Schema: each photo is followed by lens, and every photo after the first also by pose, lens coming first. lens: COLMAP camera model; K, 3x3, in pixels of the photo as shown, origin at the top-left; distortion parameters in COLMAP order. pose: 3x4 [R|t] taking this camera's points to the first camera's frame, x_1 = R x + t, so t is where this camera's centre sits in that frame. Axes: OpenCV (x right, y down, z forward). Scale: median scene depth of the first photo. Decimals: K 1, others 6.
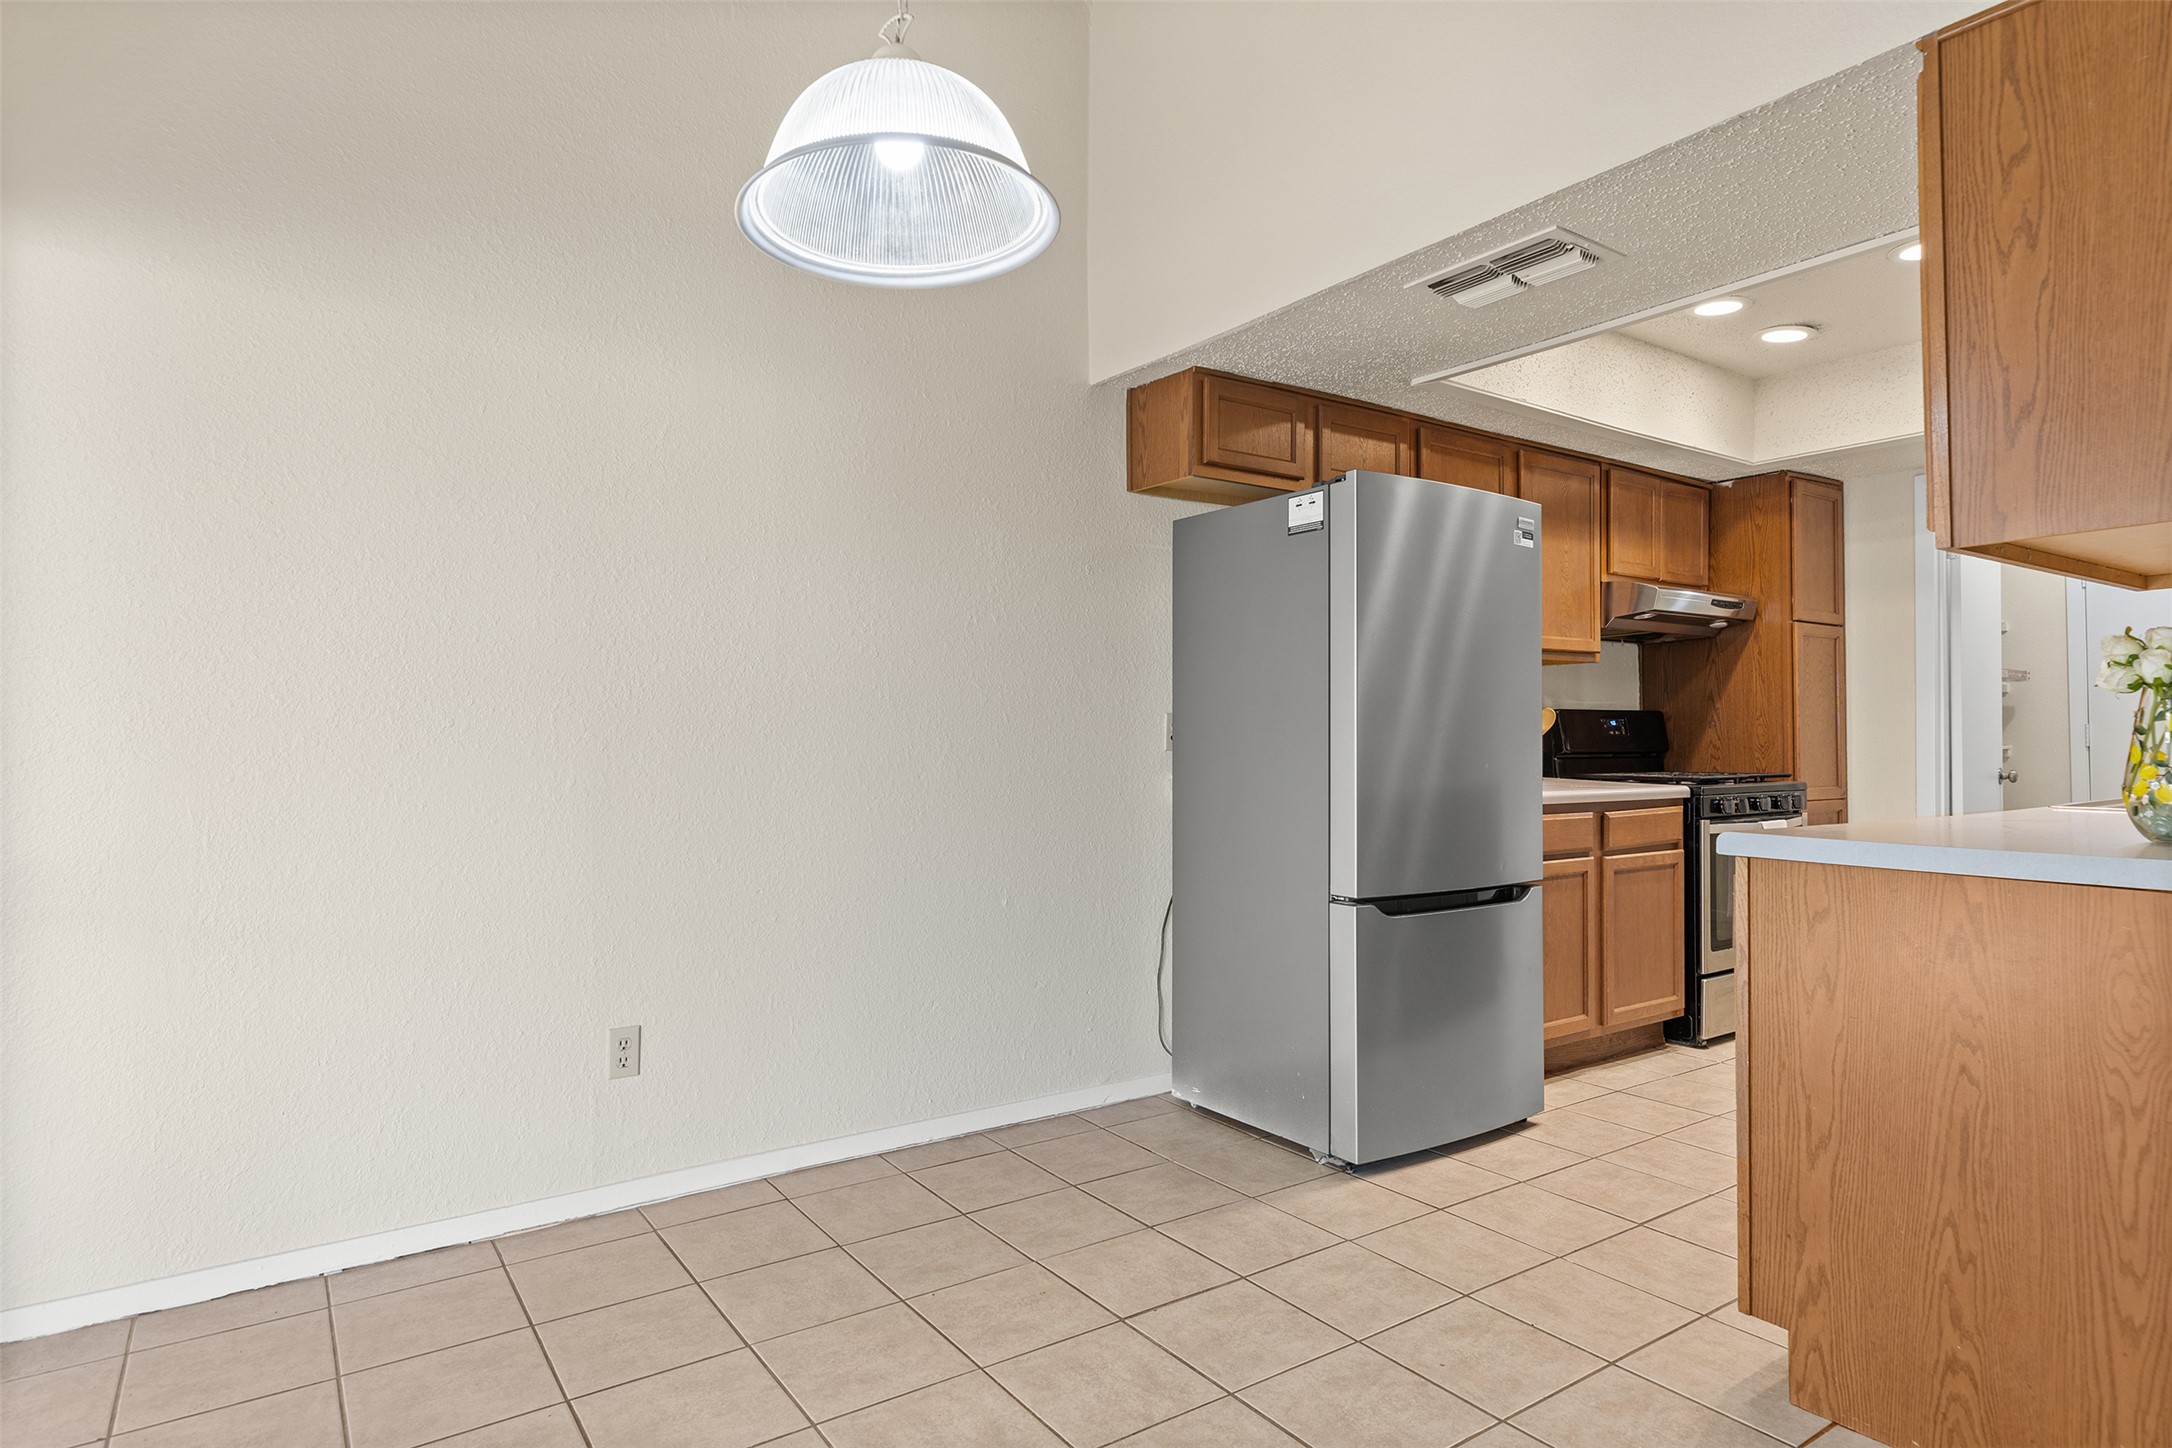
lens RADIAL K [[1188.0, 0, 1086.0], [0, 1188.0, 724.0], [0, 0, 1]] dist [0.000398, 0.000194]
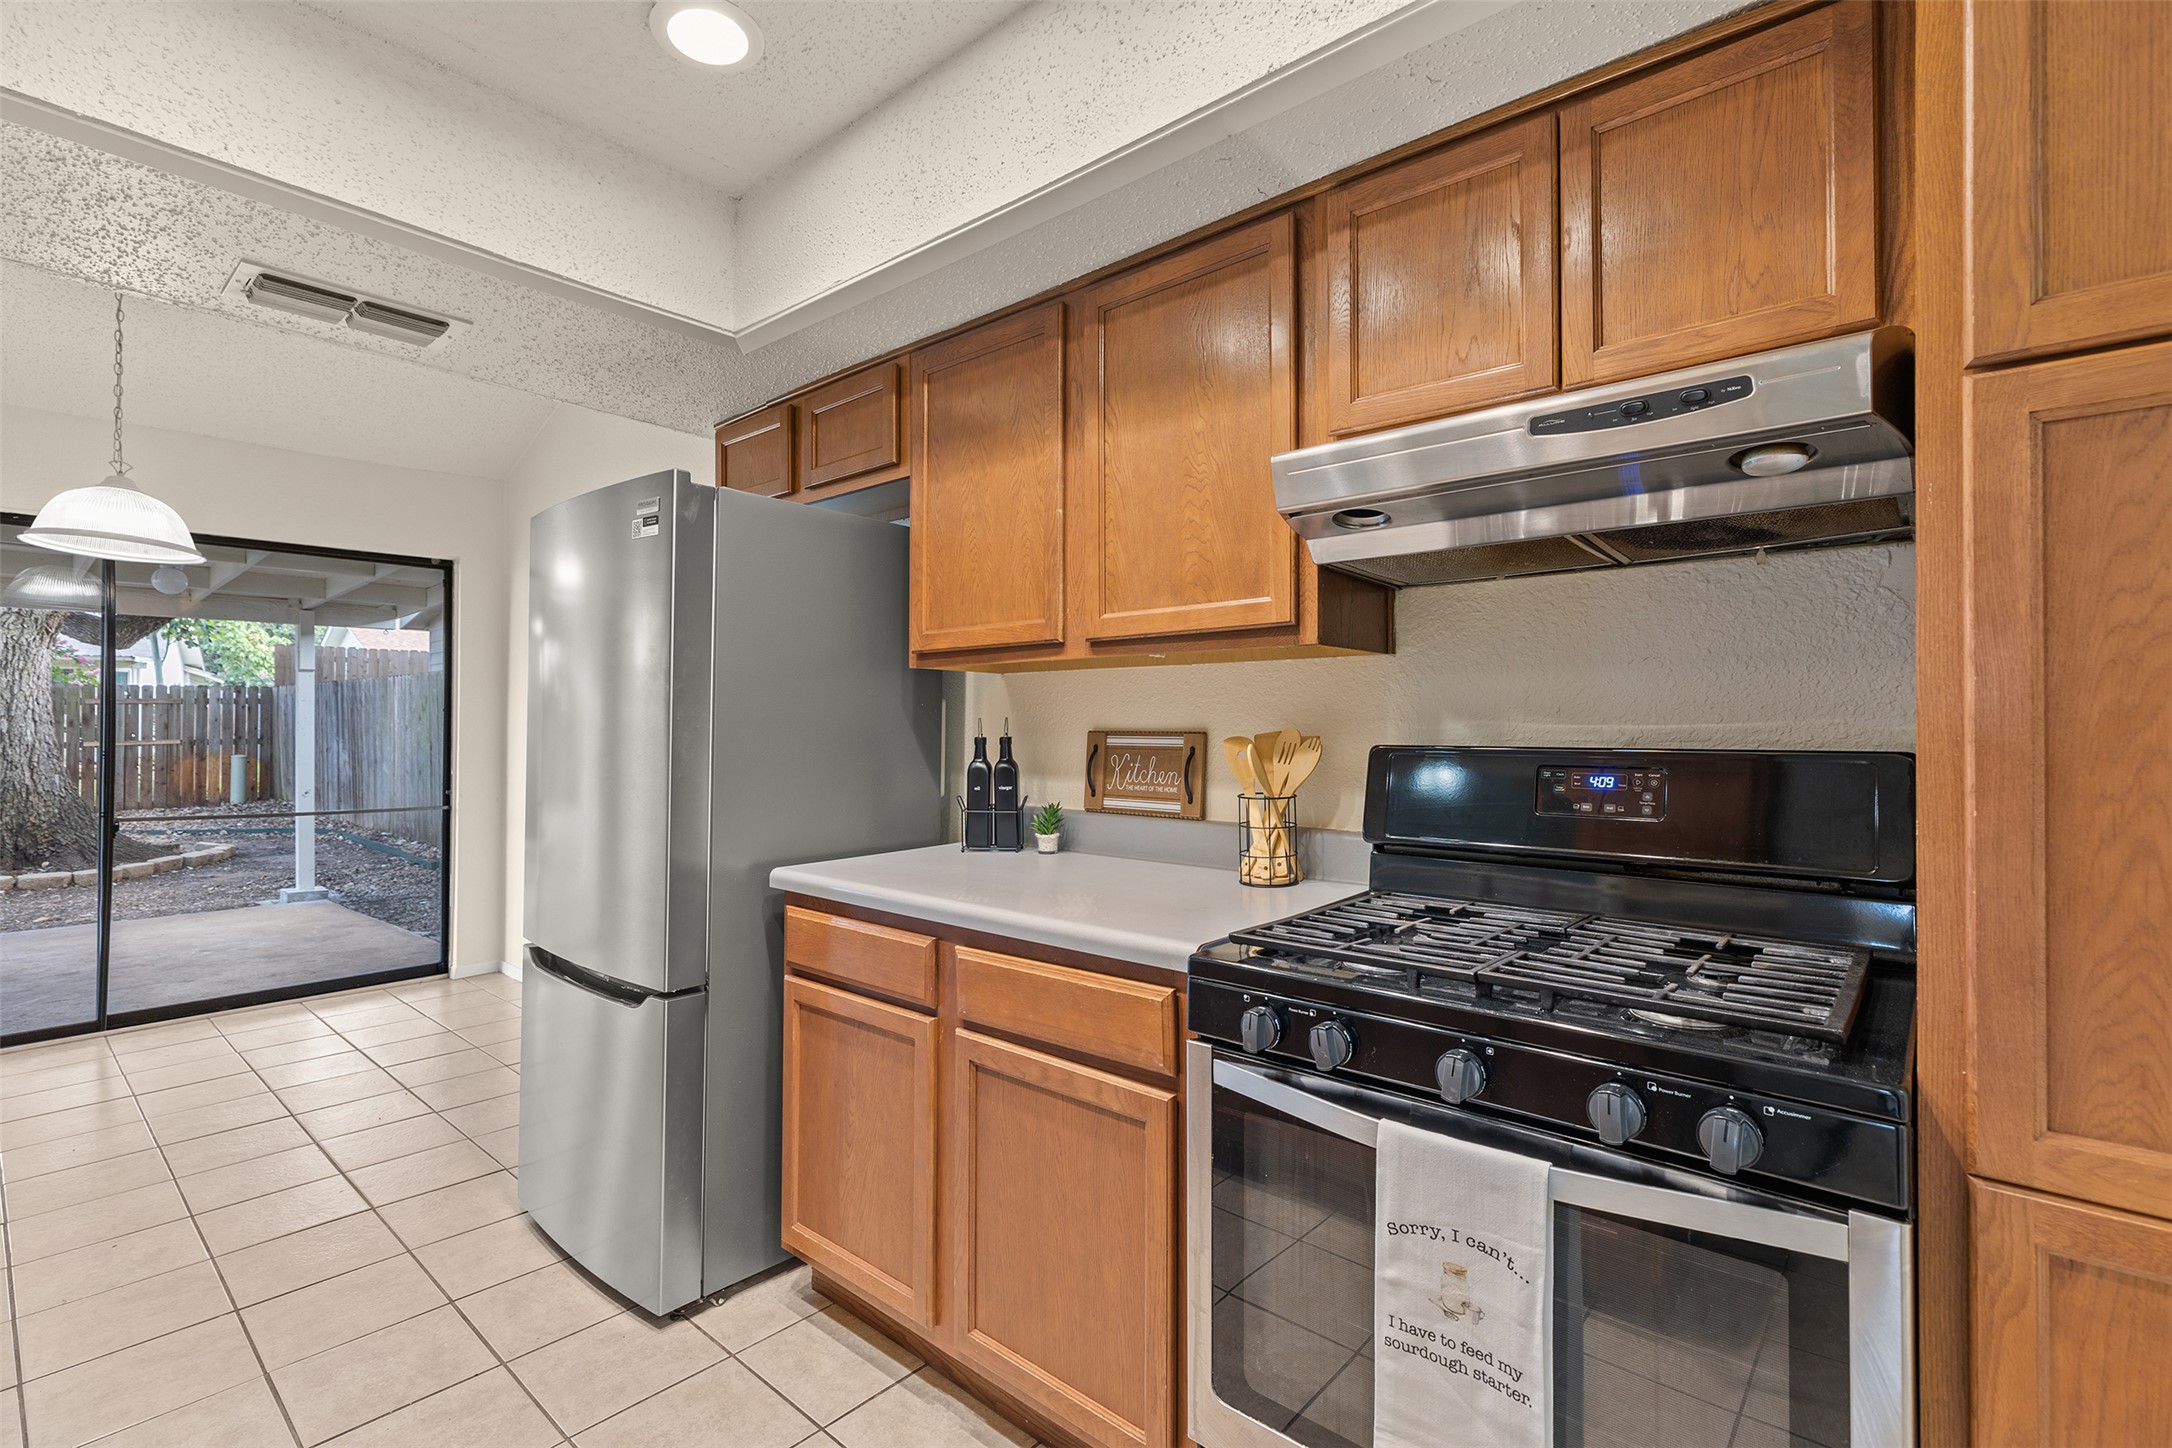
lens RADIAL K [[980.3, 0, 1081.9], [0, 980.3, 719.8], [0, 0, 1]] dist [0.000598, -0.000094]
pose [[0.251937, -0.010826, -0.967683, 0.861625], [0.003327, 0.999941, -0.010321, -0.022438], [0.967738, -0.000619, 0.251959, 0.923715]]
